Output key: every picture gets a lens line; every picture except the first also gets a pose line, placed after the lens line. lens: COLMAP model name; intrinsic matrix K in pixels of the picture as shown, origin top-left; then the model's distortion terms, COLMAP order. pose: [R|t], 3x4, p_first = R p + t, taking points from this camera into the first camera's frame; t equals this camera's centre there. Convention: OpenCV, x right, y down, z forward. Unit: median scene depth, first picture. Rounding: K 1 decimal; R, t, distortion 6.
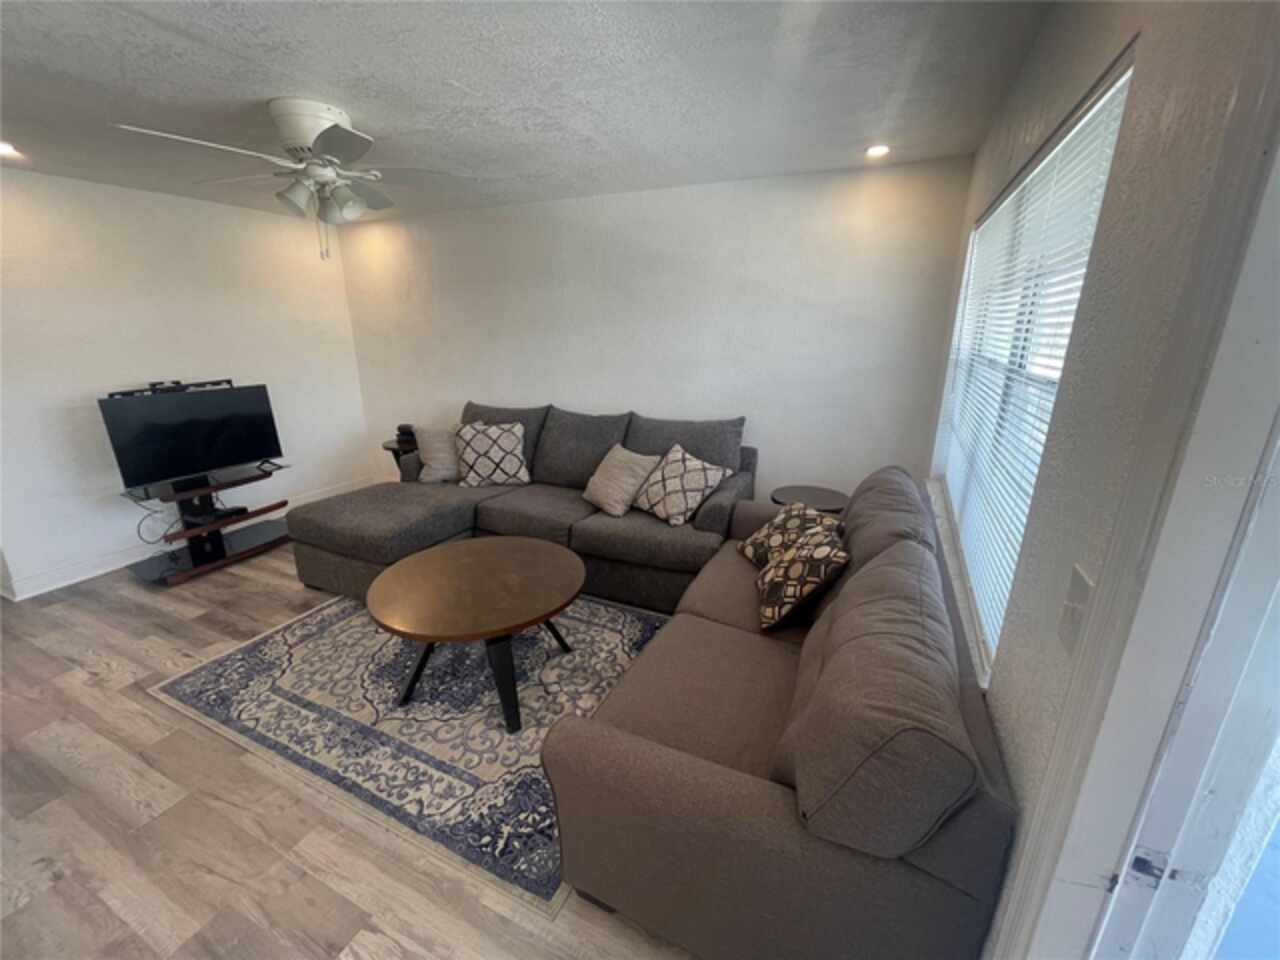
lens RADIAL K [[513.7, 0, 643.9], [0, 513.7, 480.4], [0, 0, 1]] dist [0.000423, 0.000330]
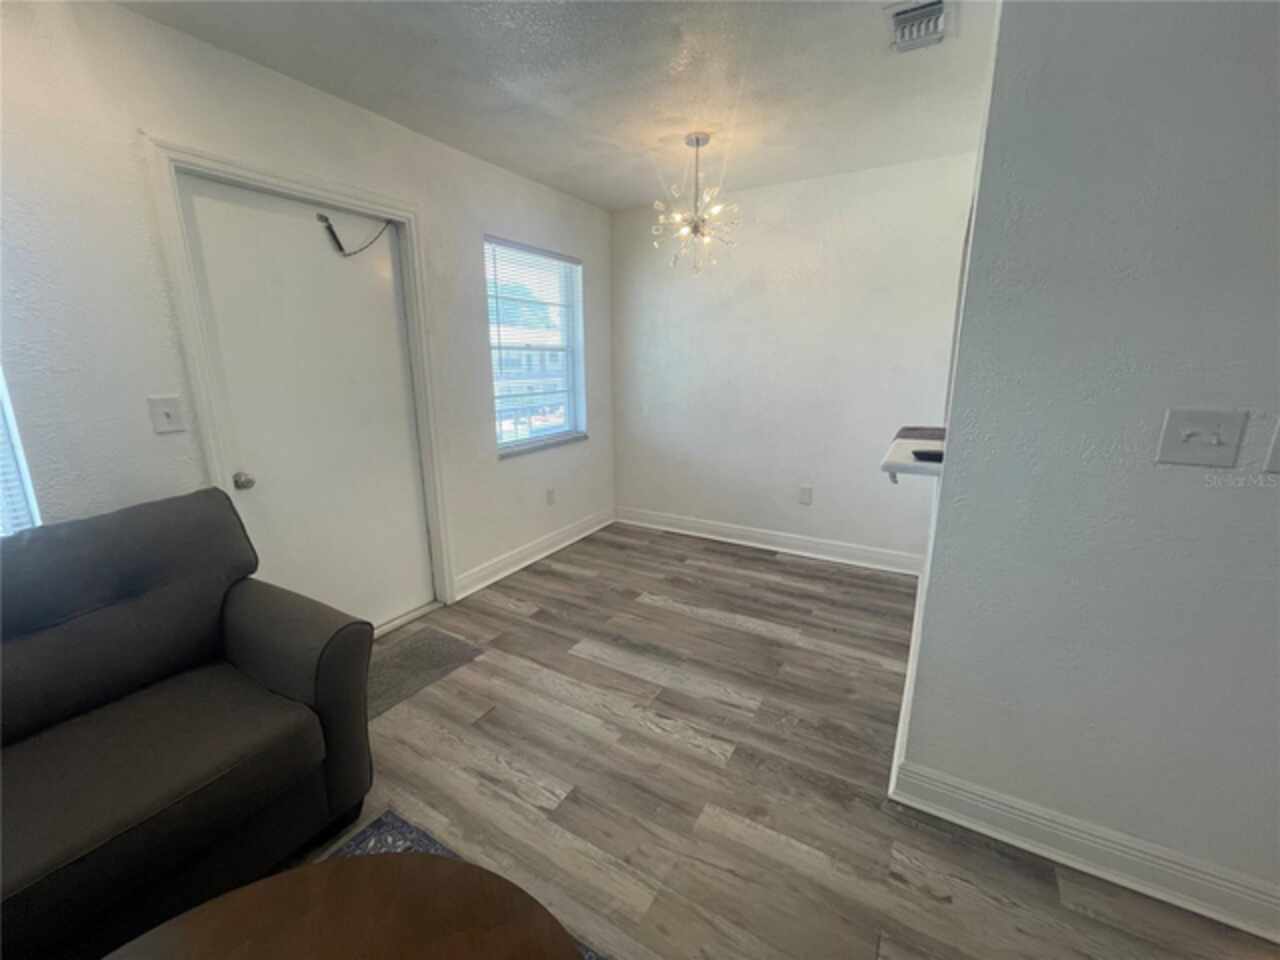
lens RADIAL K [[513.7, 0, 637.0], [0, 513.7, 482.3], [0, 0, 1]] dist [0.000423, 0.000330]
pose [[-0.994740, -0.017240, 0.100974, -0.774774], [0.035819, 0.864966, 0.500551, -0.288134], [-0.095968, 0.501534, -0.859798, 1.480768]]
